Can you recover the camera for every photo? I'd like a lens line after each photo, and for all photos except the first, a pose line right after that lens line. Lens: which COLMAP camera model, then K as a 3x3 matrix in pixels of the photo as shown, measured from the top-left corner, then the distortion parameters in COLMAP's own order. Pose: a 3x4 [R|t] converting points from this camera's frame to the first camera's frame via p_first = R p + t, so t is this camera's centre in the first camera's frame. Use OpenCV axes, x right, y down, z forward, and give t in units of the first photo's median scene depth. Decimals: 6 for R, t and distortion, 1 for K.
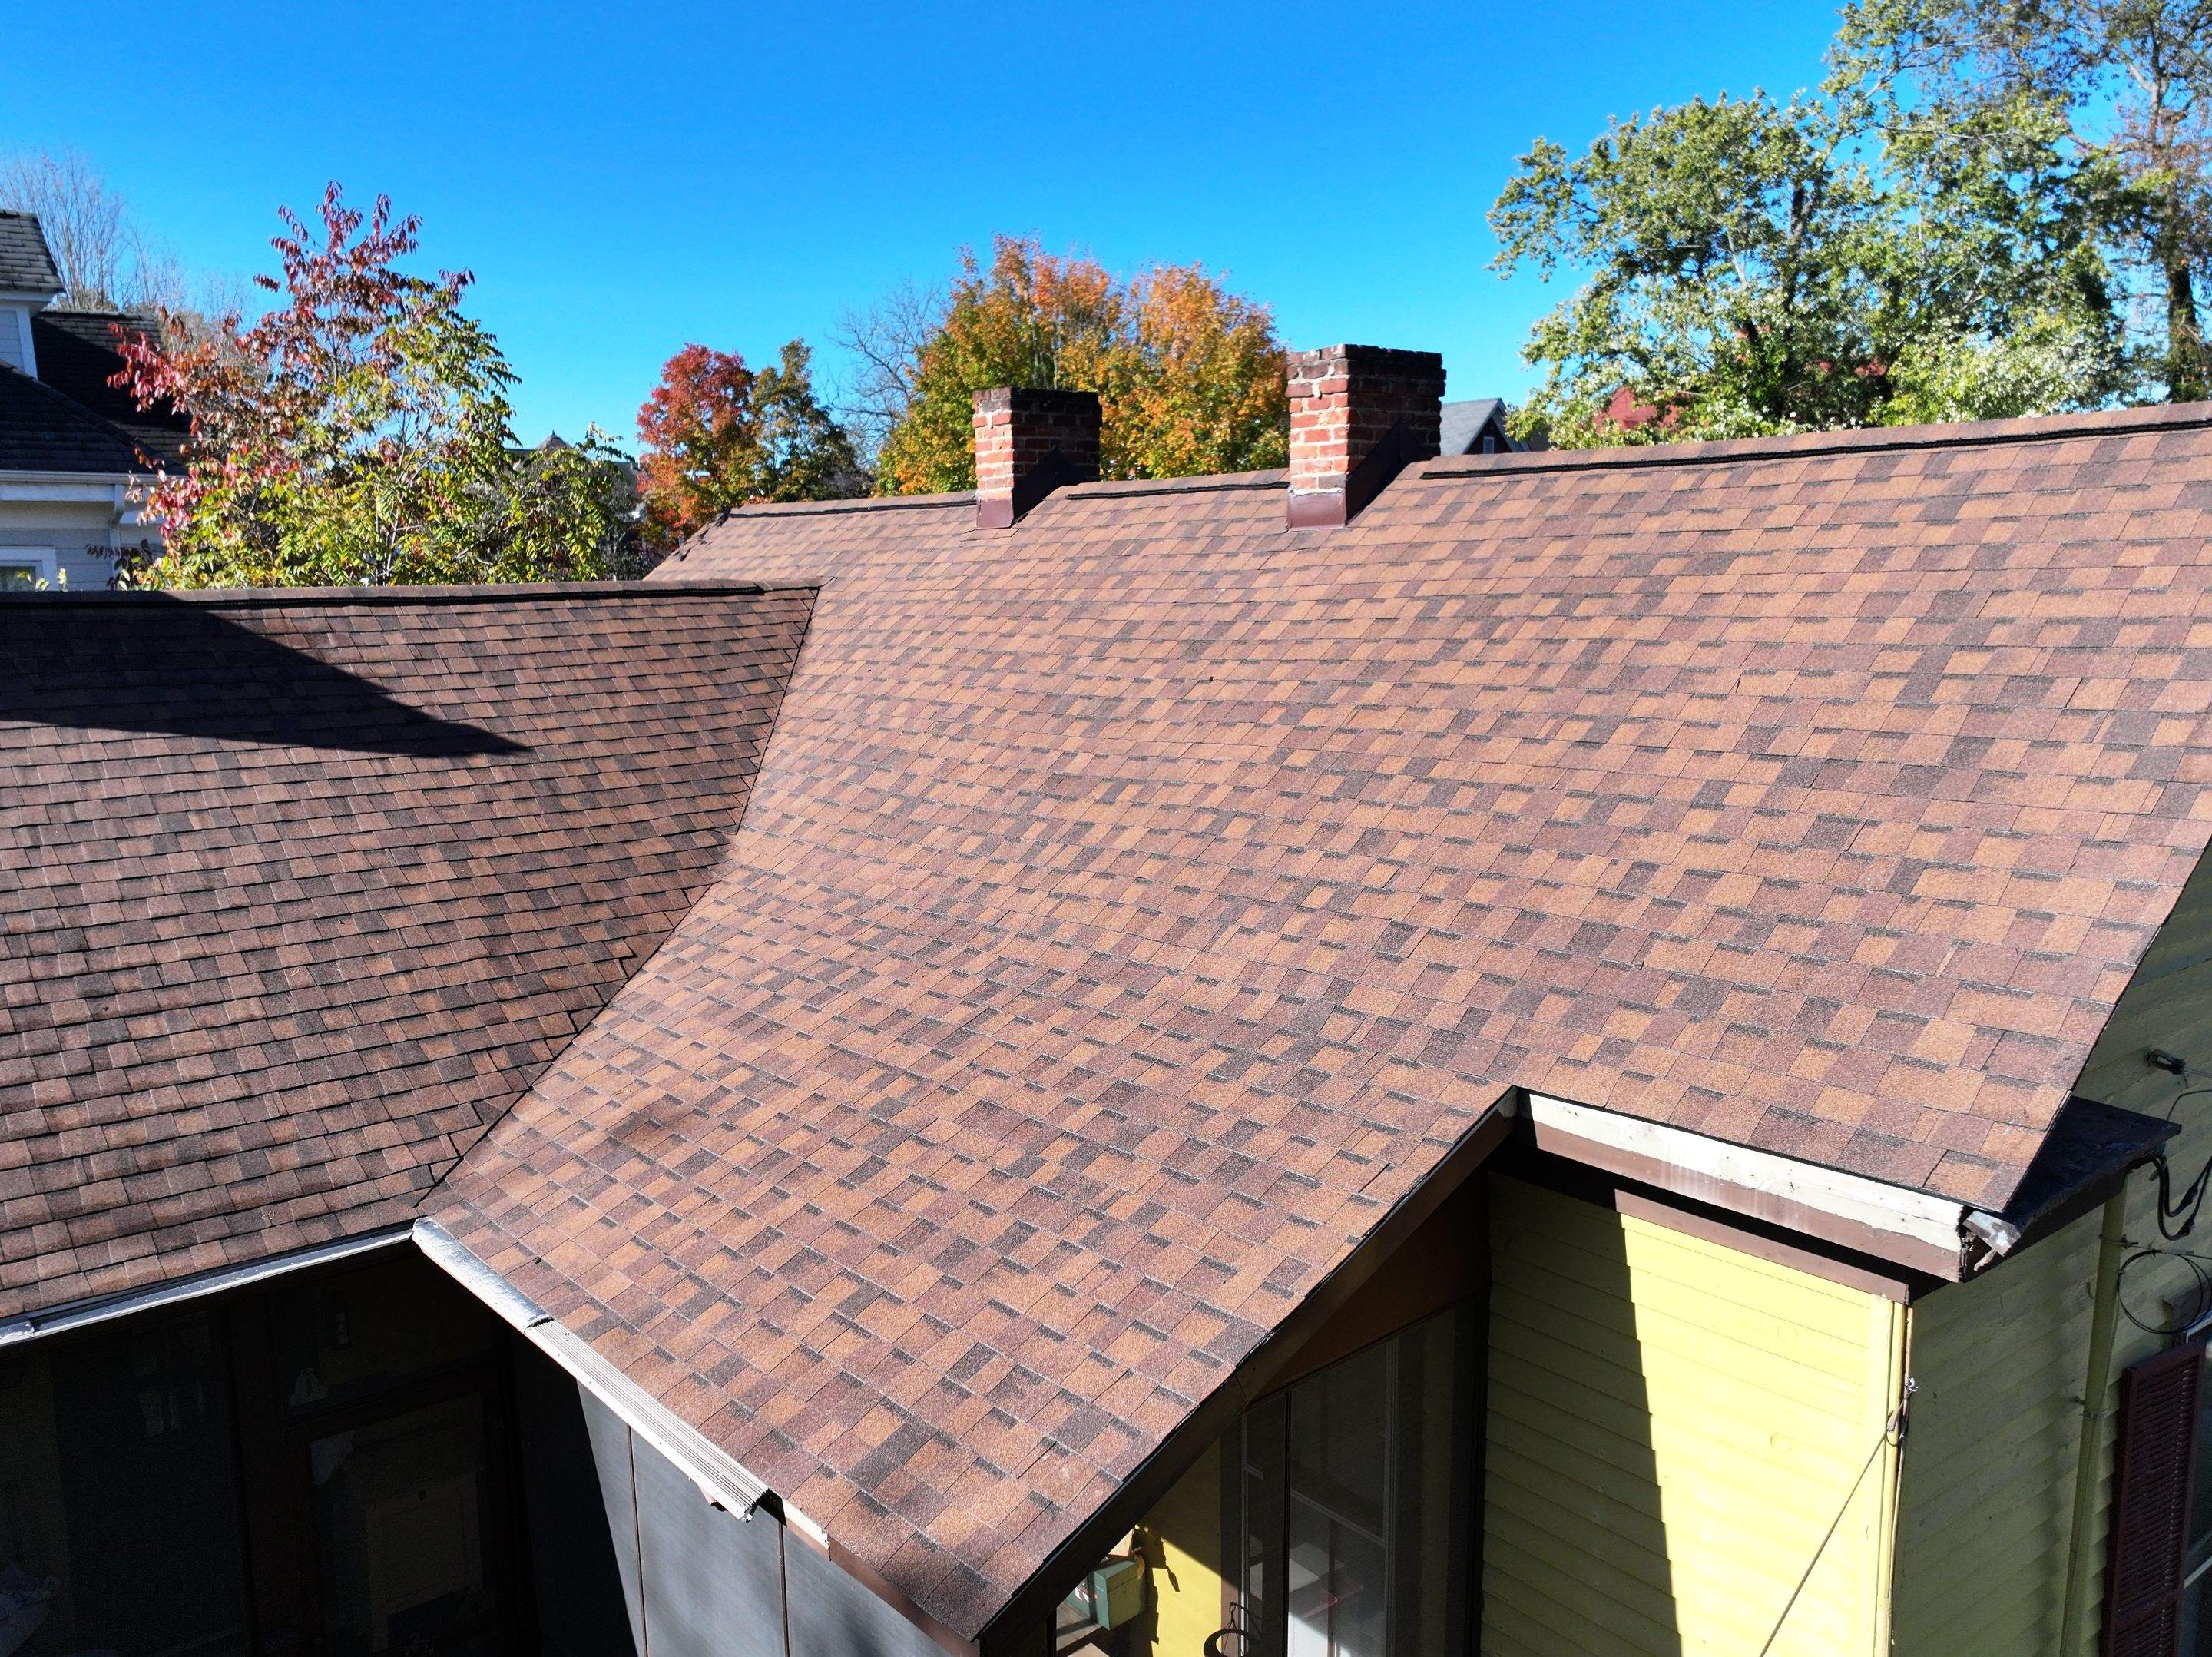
lens RADIAL K [[1737.1, 0, 1106.0], [0, 1737.1, 828.5], [0, 0, 1]] dist [0.002704, -0.000357]
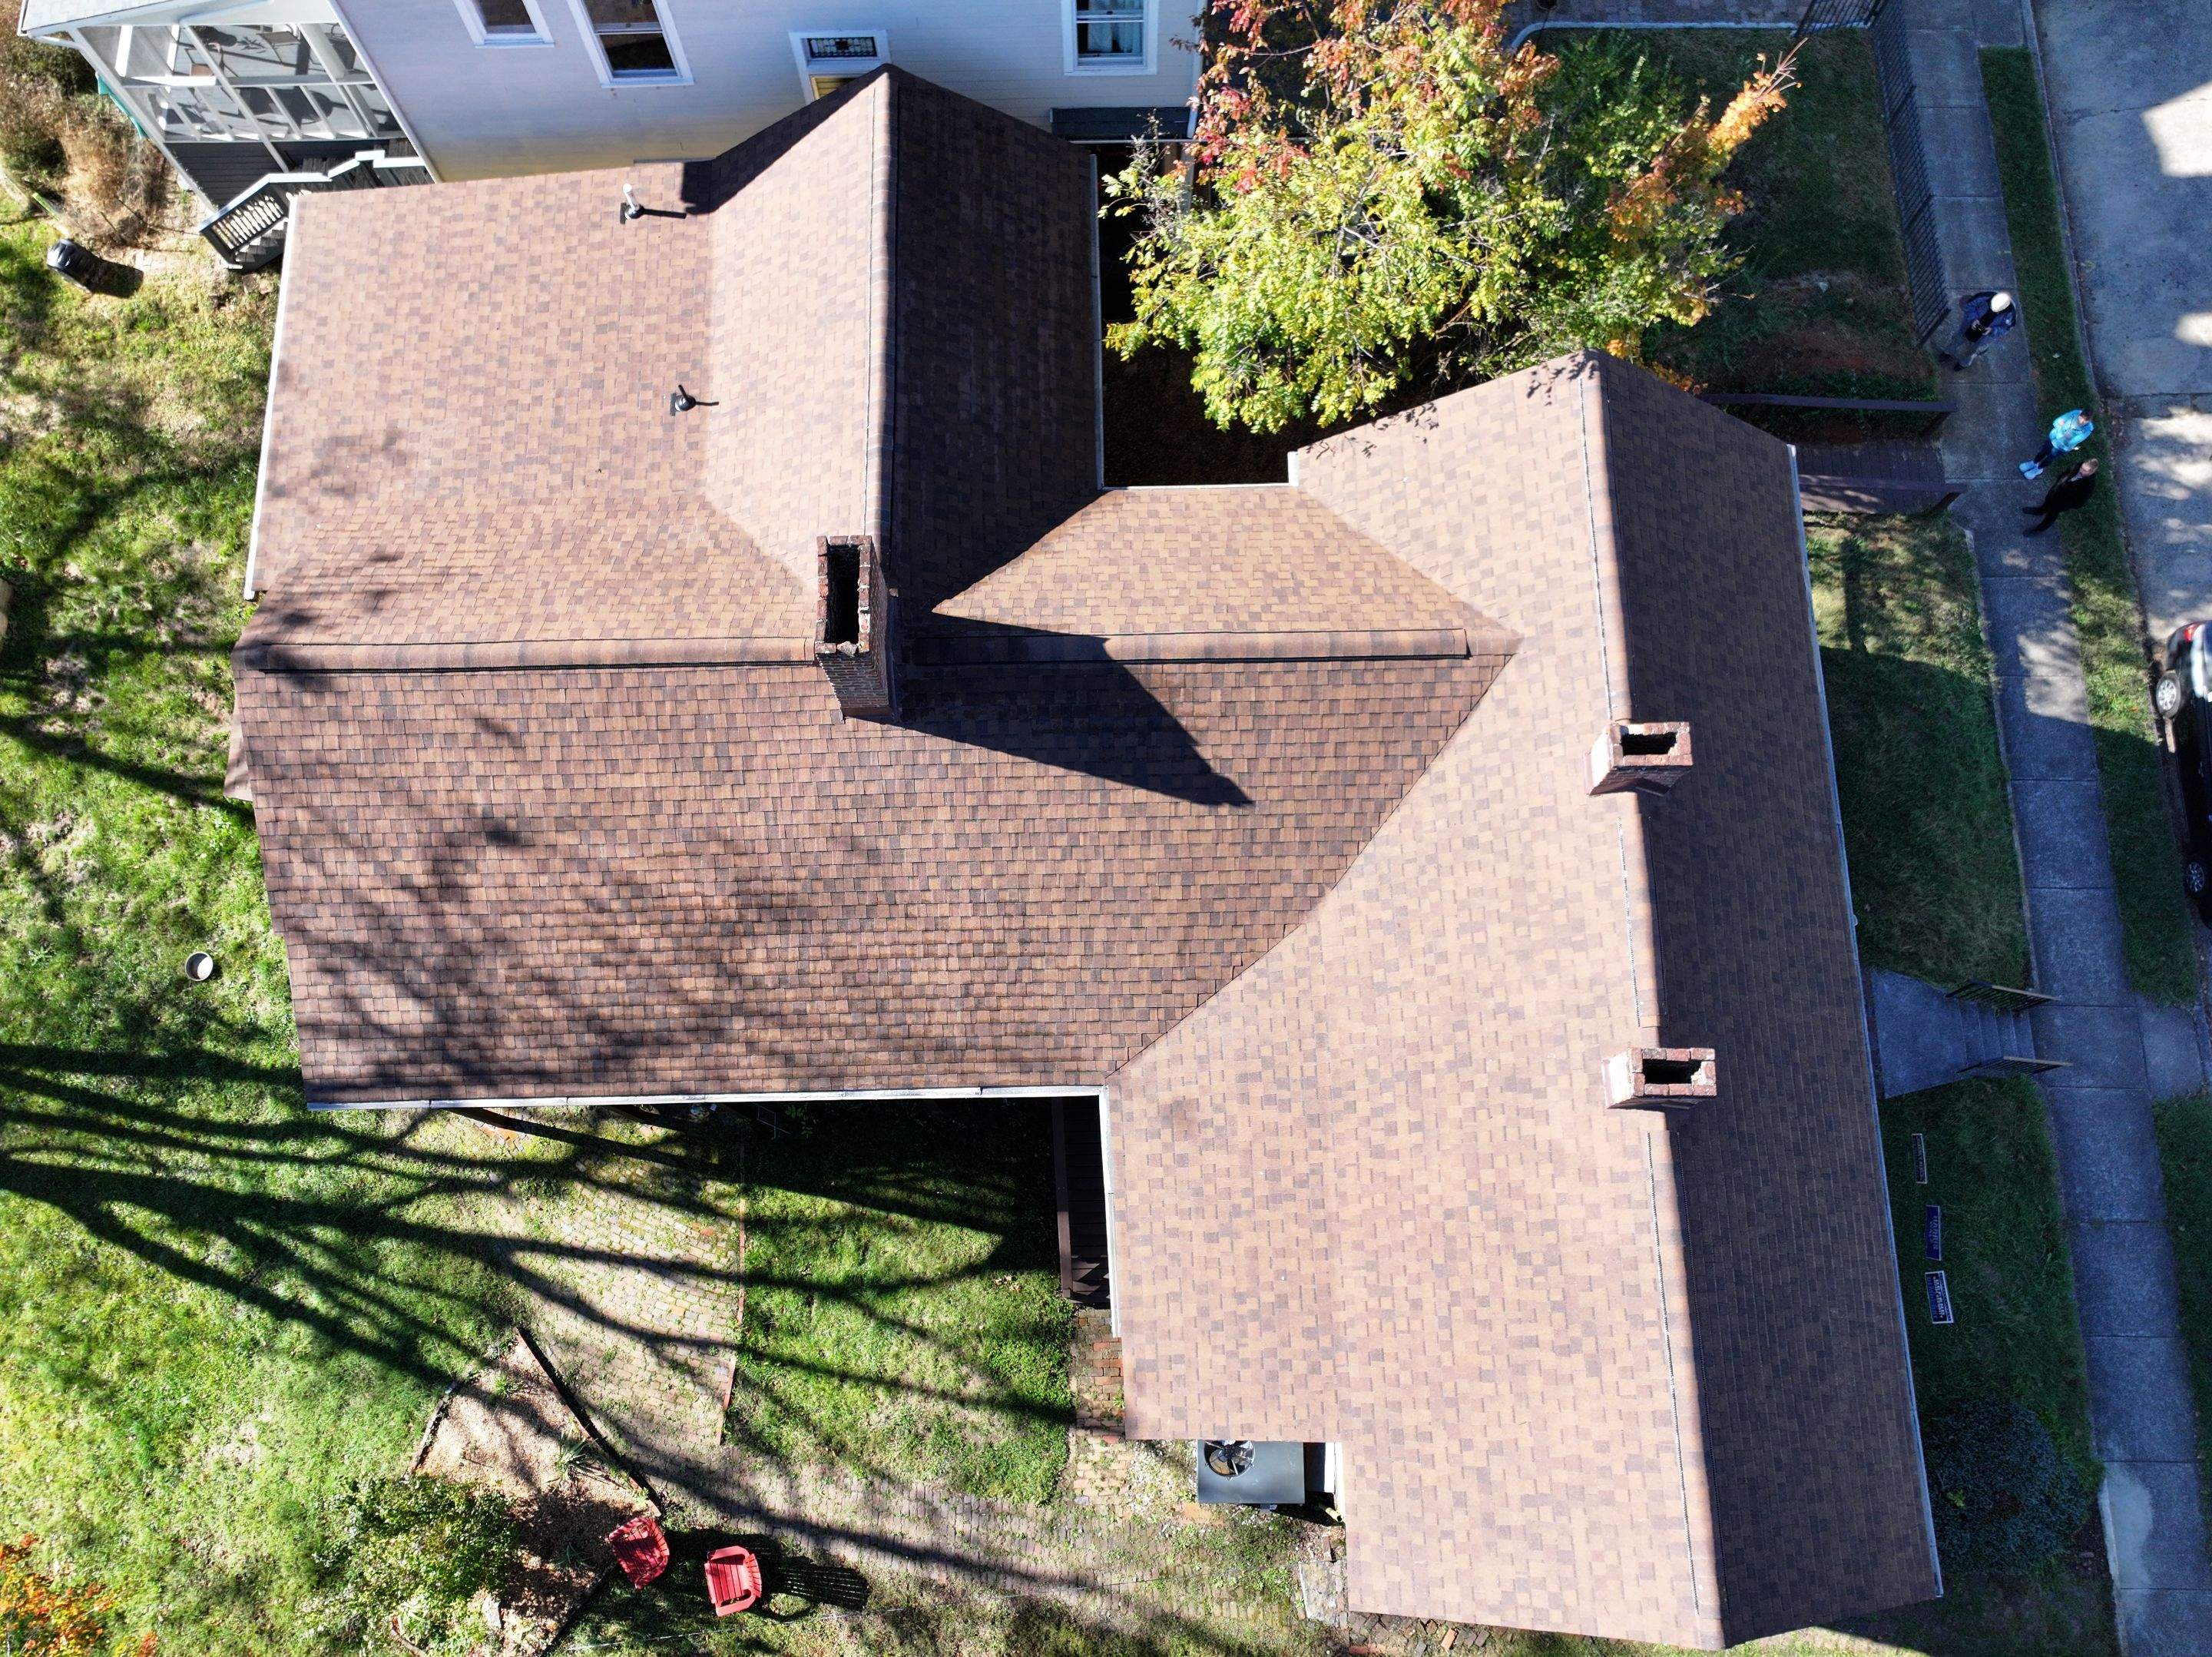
lens RADIAL K [[1795.1, 0, 1114.7], [0, 1795.1, 831.2], [0, 0, 1]] dist [0.011209, 0.012835]
pose [[0.786308, 0.598346, -0.153954, -0.182744], [-0.114016, 0.385432, 0.915665, -2.373338], [0.607224, -0.702441, 0.371289, 0.243976]]
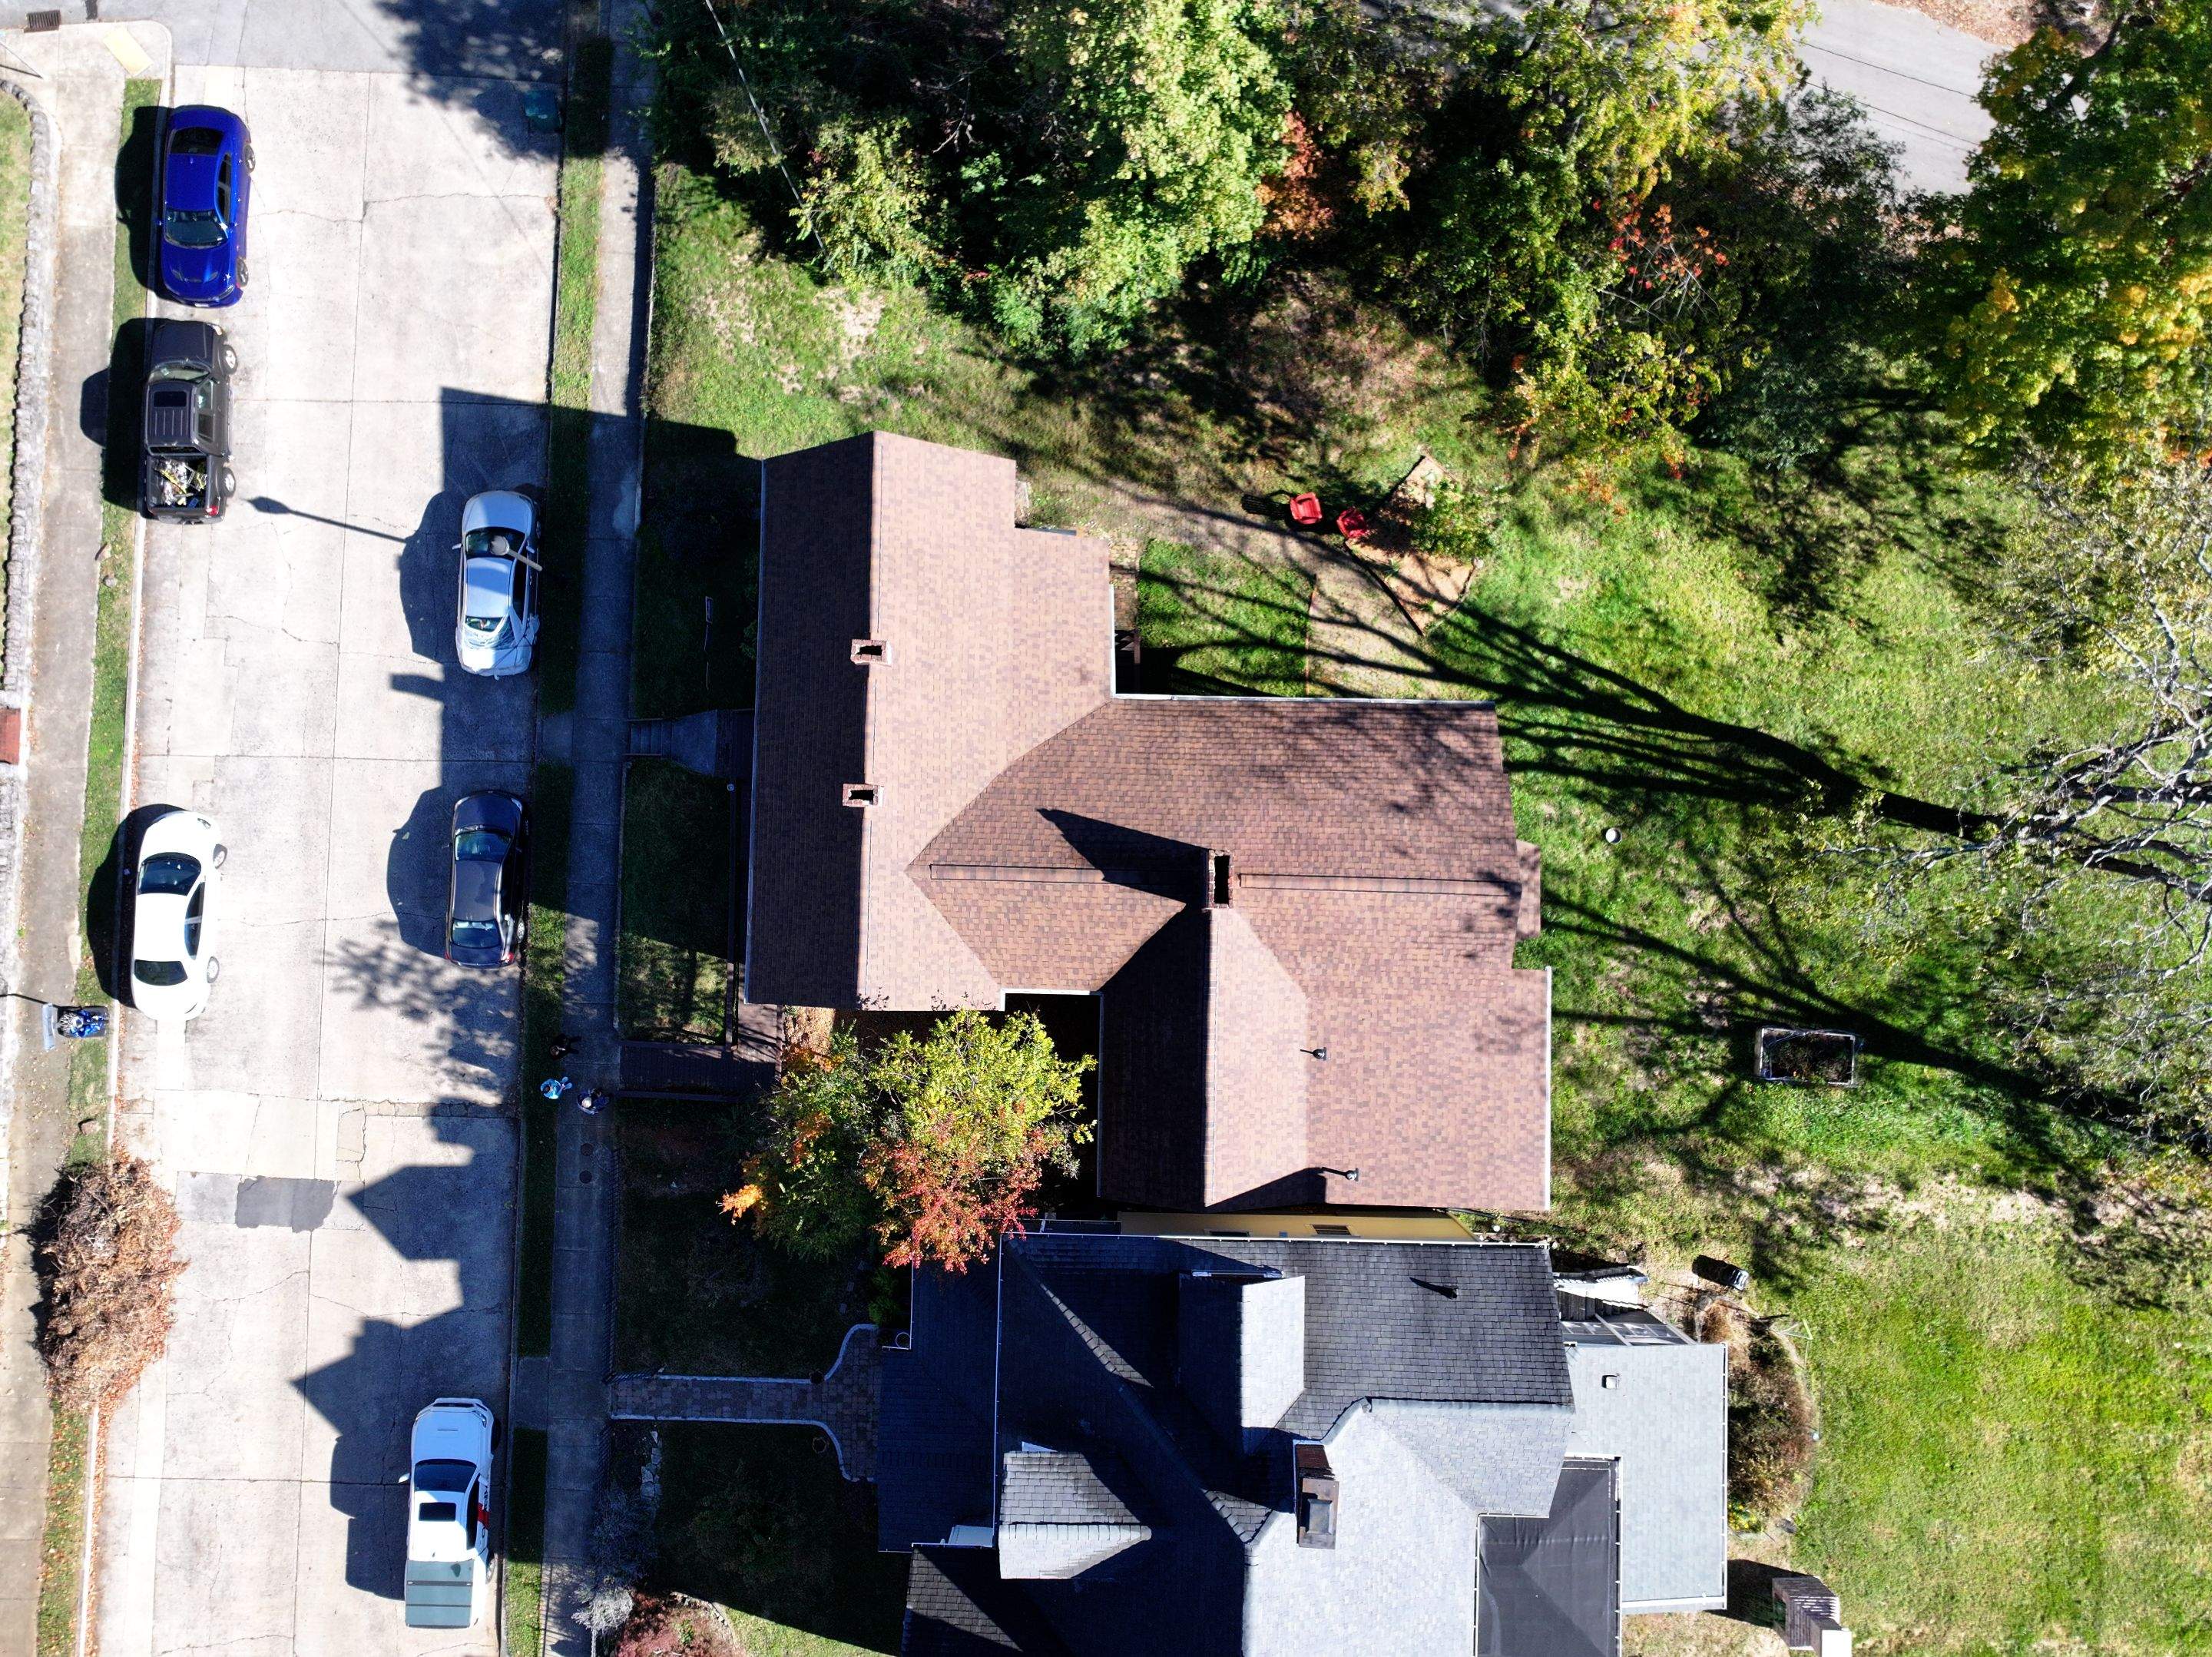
lens RADIAL K [[1795.1, 0, 1114.7], [0, 1795.1, 831.2], [0, 0, 1]] dist [0.011209, 0.012835]
pose [[-0.759656, -0.648310, 0.051152, -0.940179], [0.139527, -0.085655, 0.986507, -5.340441], [-0.635181, 0.756543, 0.155525, 0.407368]]
